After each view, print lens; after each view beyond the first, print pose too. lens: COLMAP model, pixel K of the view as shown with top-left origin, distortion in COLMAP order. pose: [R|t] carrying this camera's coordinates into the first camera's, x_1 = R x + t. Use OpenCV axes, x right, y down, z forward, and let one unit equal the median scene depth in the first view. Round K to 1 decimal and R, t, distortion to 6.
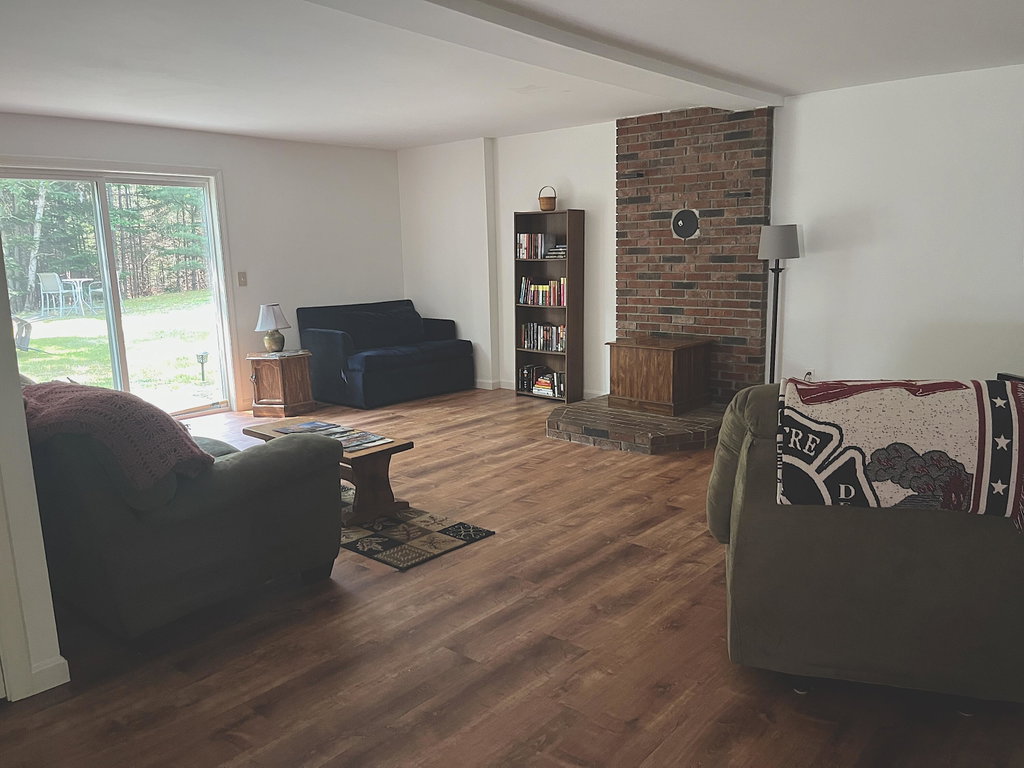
lens RADIAL K [[777.1, 0, 516.9], [0, 777.1, 381.3], [0, 0, 1]] dist [0.063501, -0.088985]
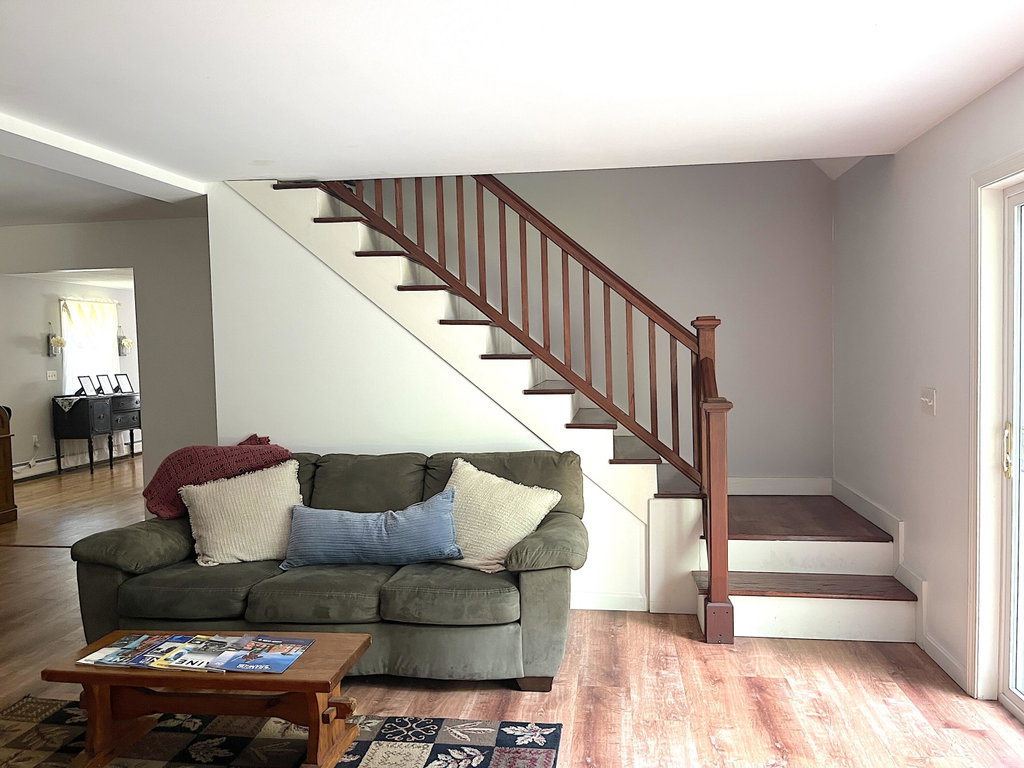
lens RADIAL K [[777.1, 0, 520.5], [0, 777.1, 388.4], [0, 0, 1]] dist [0.063501, -0.088985]
pose [[-0.831487, 0.071616, -0.550909, -0.137447], [-0.052827, 0.976970, 0.206734, -0.339399], [0.553027, 0.200999, -0.808555, 1.899197]]
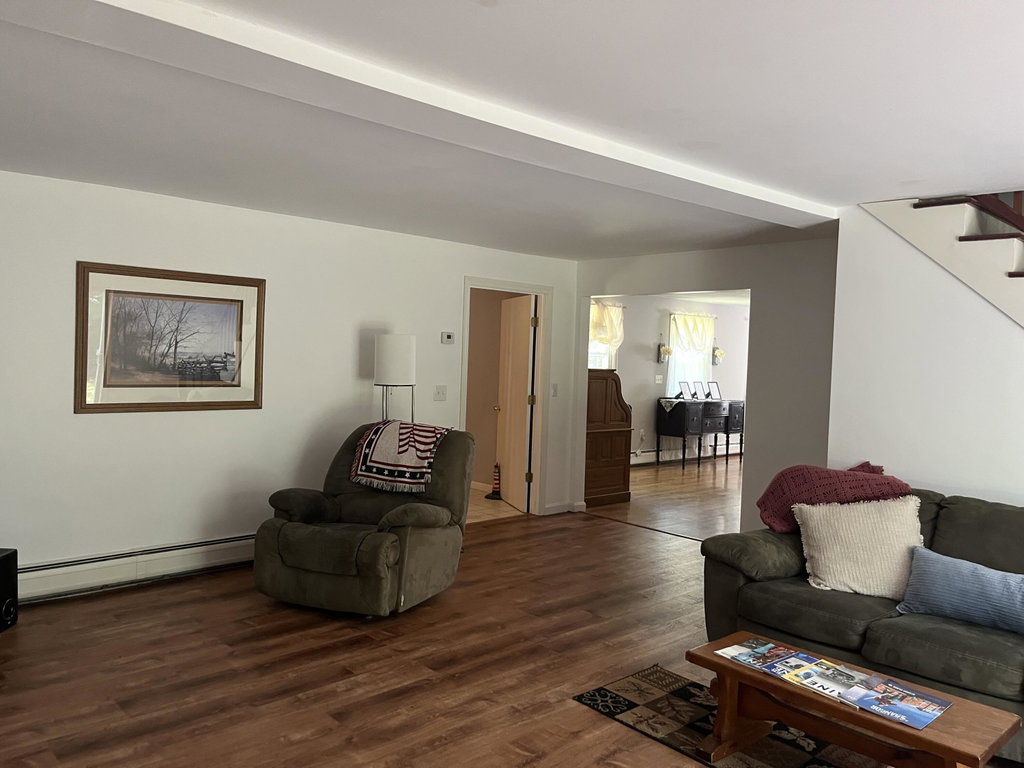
lens RADIAL K [[777.1, 0, 512.6], [0, 777.1, 378.4], [0, 0, 1]] dist [0.063501, -0.088985]
pose [[-0.993861, -0.014041, 0.109743, -0.055393], [0.007972, 0.980248, 0.197614, -0.357286], [-0.110350, 0.197275, -0.974118, 1.888135]]
